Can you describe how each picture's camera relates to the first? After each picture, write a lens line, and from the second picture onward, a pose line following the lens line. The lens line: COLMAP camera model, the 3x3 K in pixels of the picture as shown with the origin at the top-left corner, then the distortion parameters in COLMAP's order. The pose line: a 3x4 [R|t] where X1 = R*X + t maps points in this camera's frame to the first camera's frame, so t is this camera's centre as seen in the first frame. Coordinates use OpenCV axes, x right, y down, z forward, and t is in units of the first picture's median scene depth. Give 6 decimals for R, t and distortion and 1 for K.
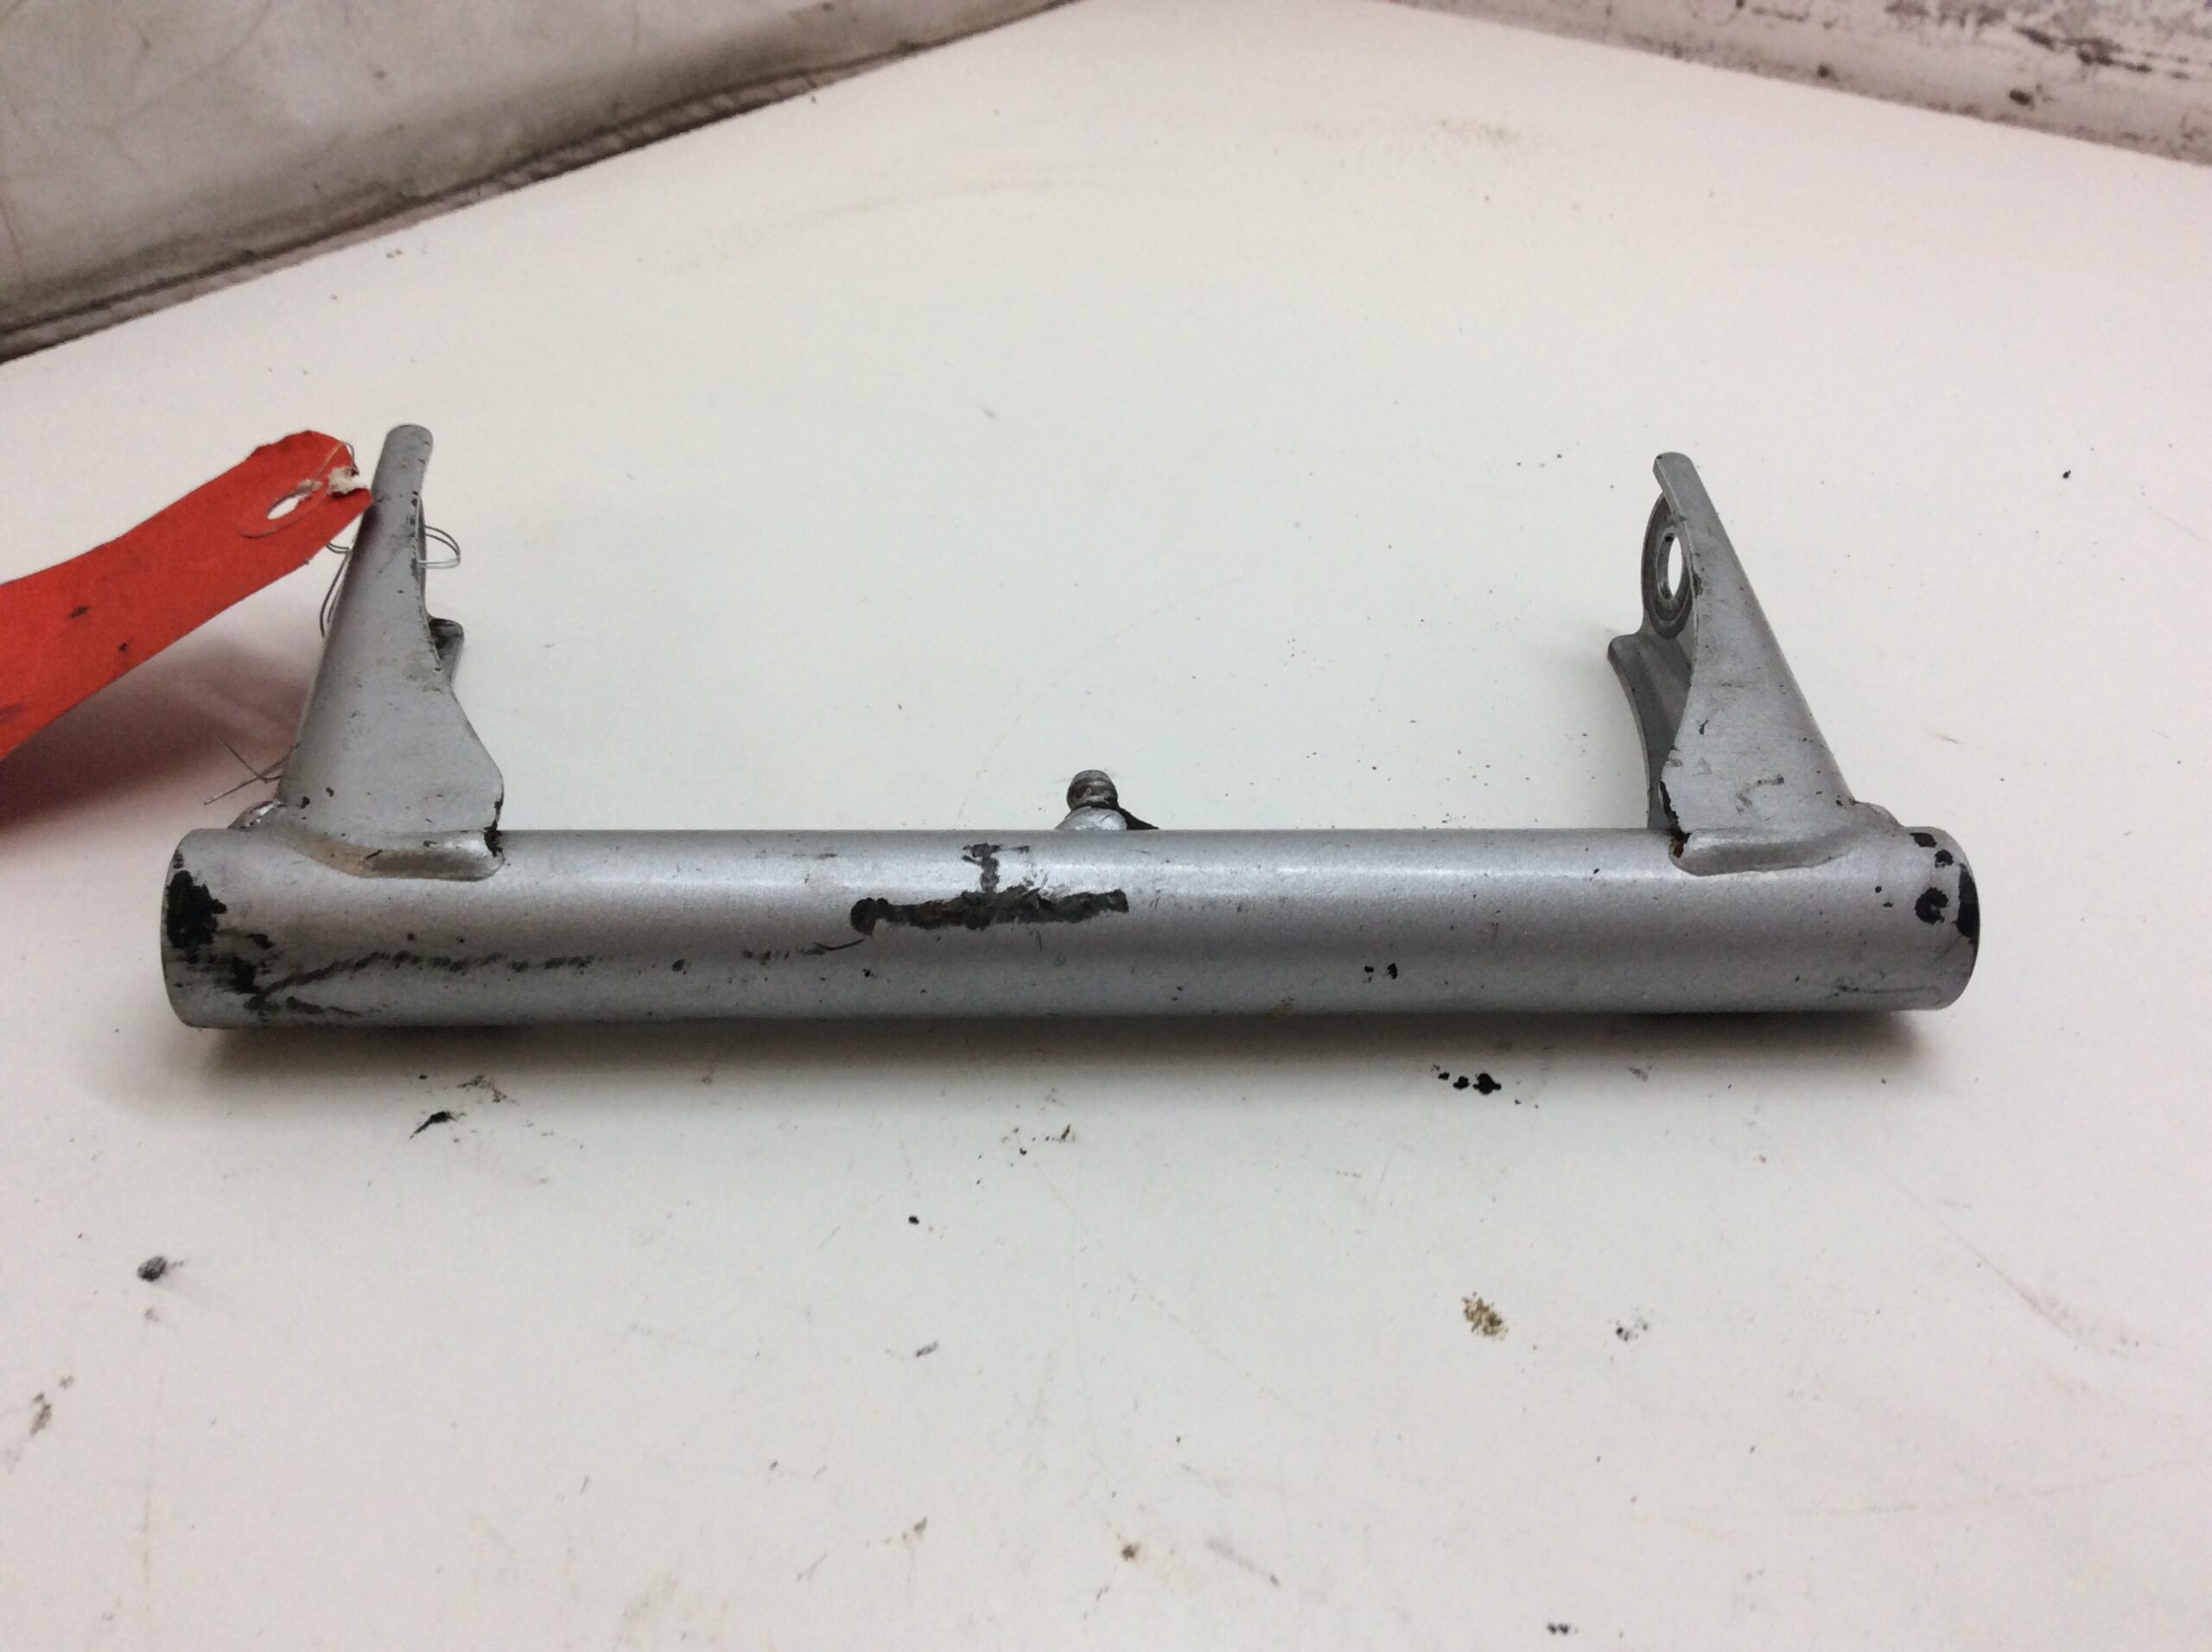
lens RADIAL K [[2115.1, 0, 1071.4], [0, 2115.1, 755.3], [0, 0, 1]] dist [0.208252, -0.516769]
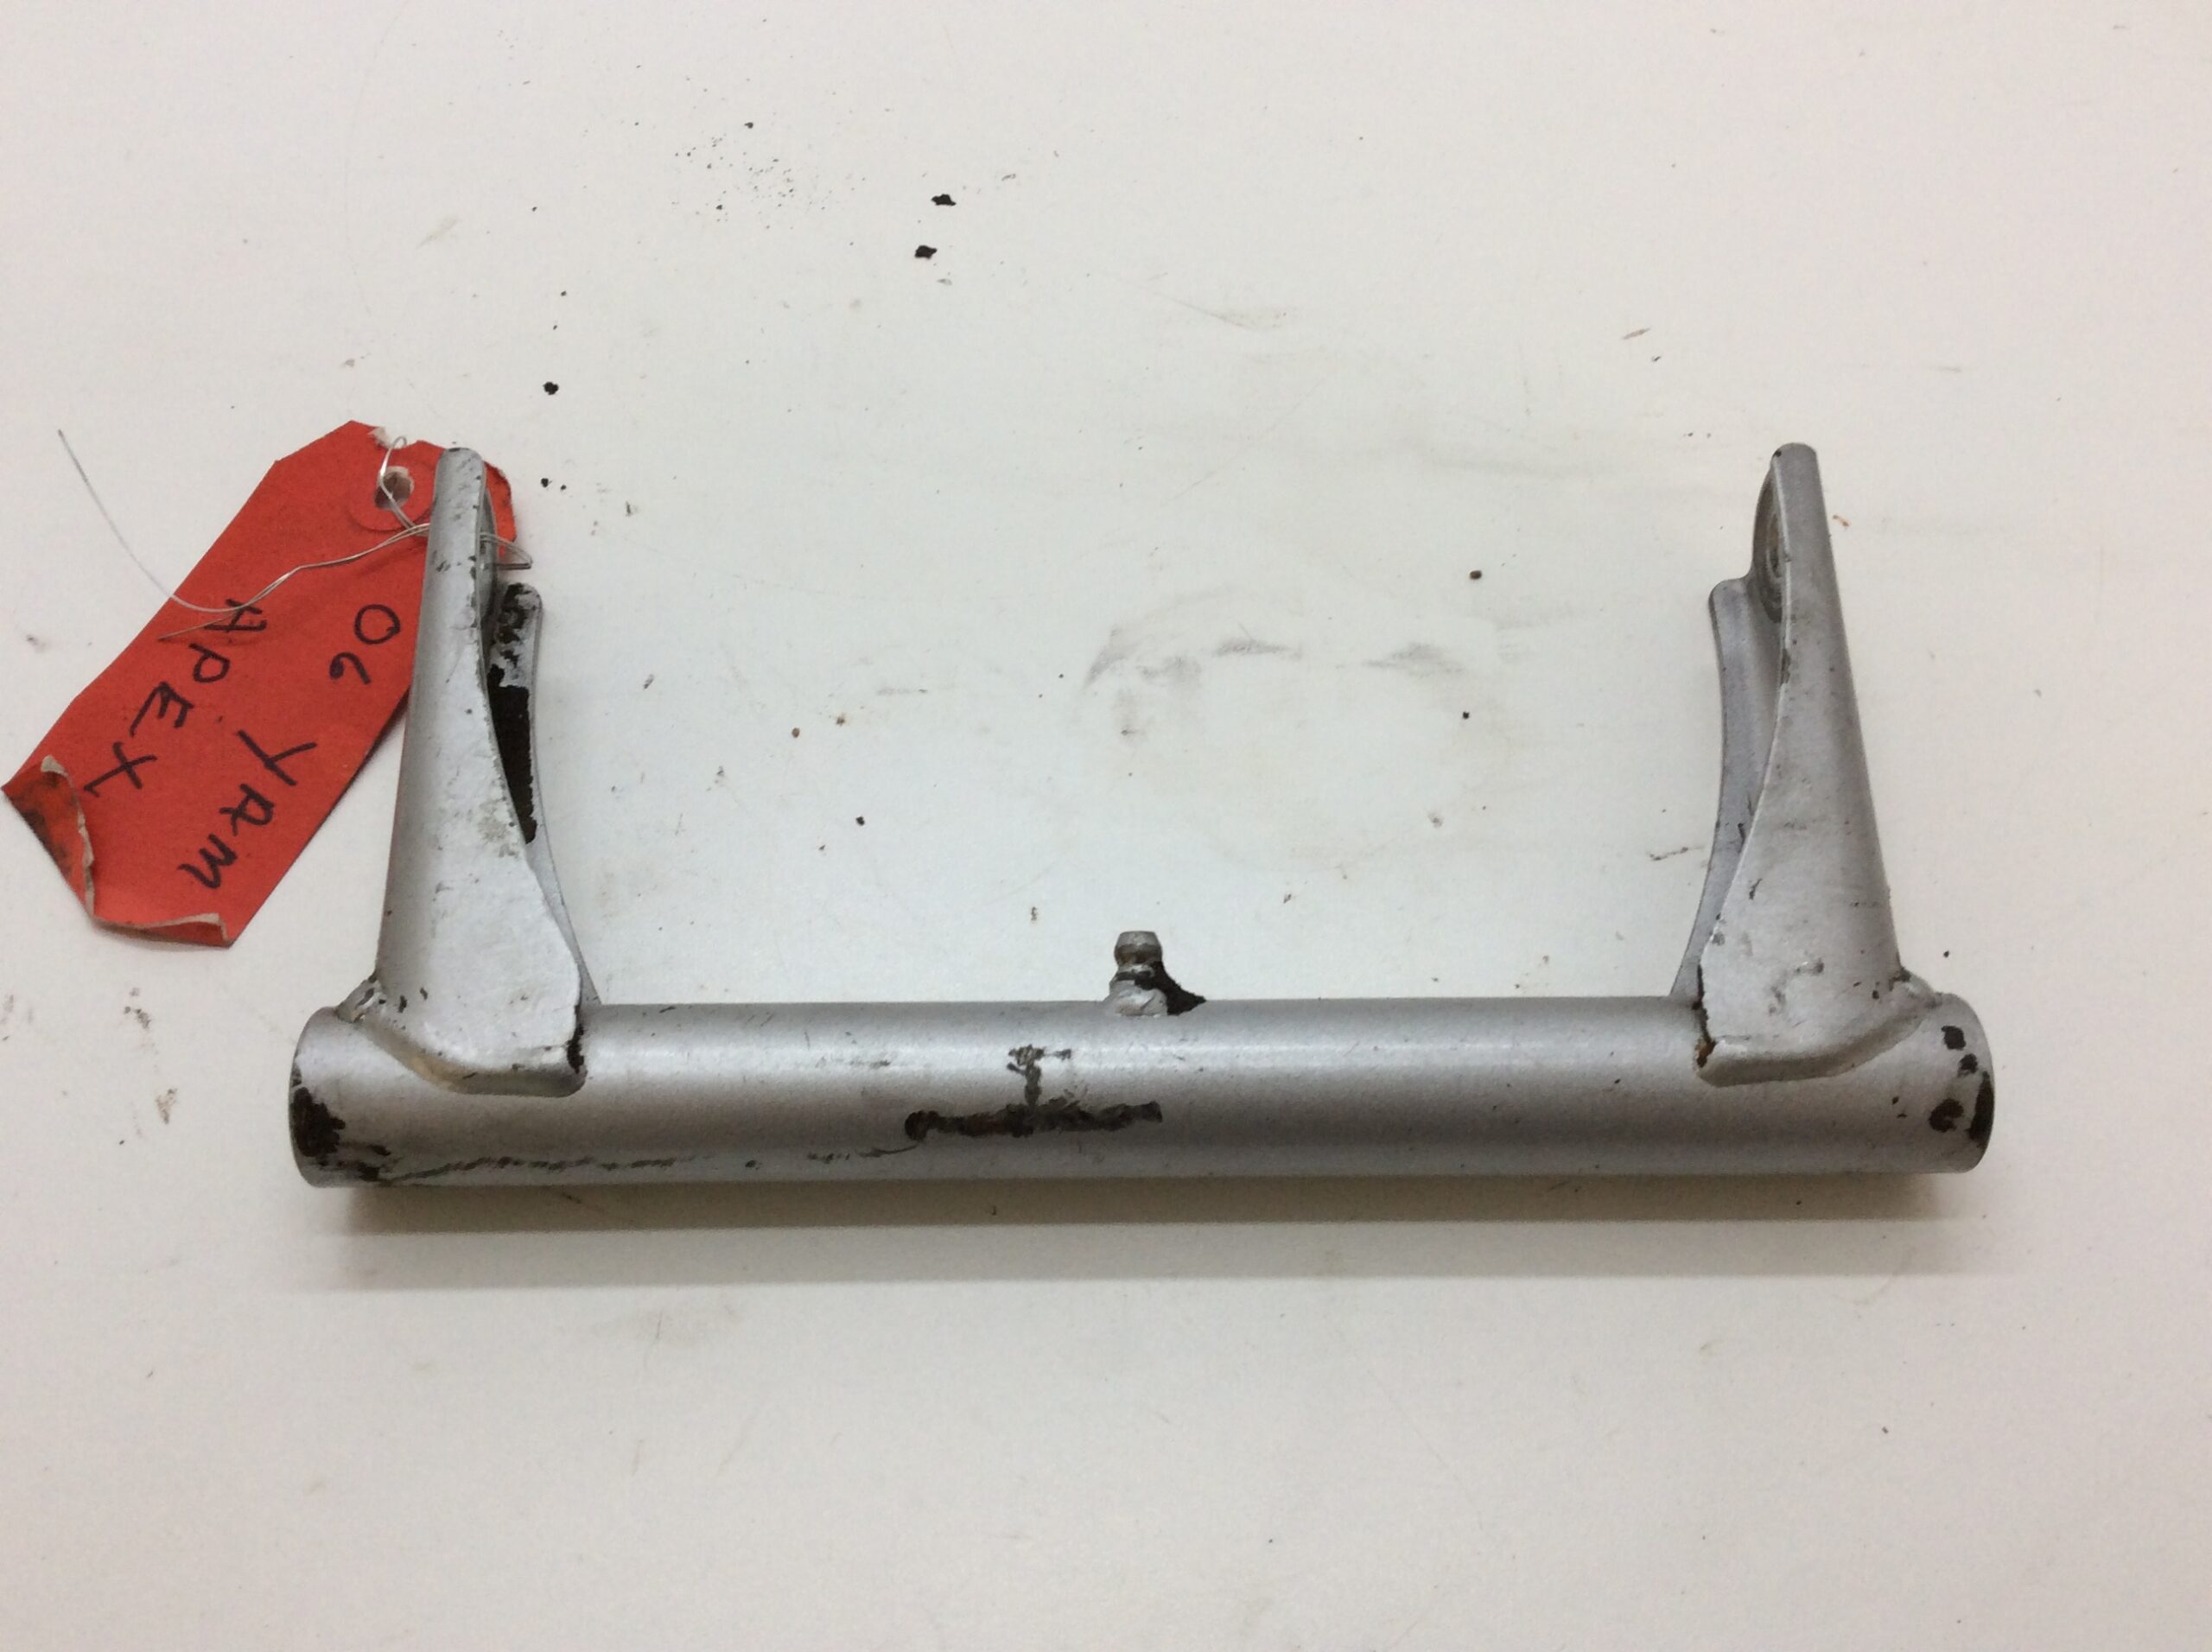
lens RADIAL K [[2115.1, 0, 1071.4], [0, 2115.1, 755.3], [0, 0, 1]] dist [0.208252, -0.516769]
pose [[0.996240, 0.019789, -0.084351, 0.067053], [0.017244, 0.908799, 0.416879, -0.535558], [0.084908, -0.416766, 0.905040, 0.103741]]
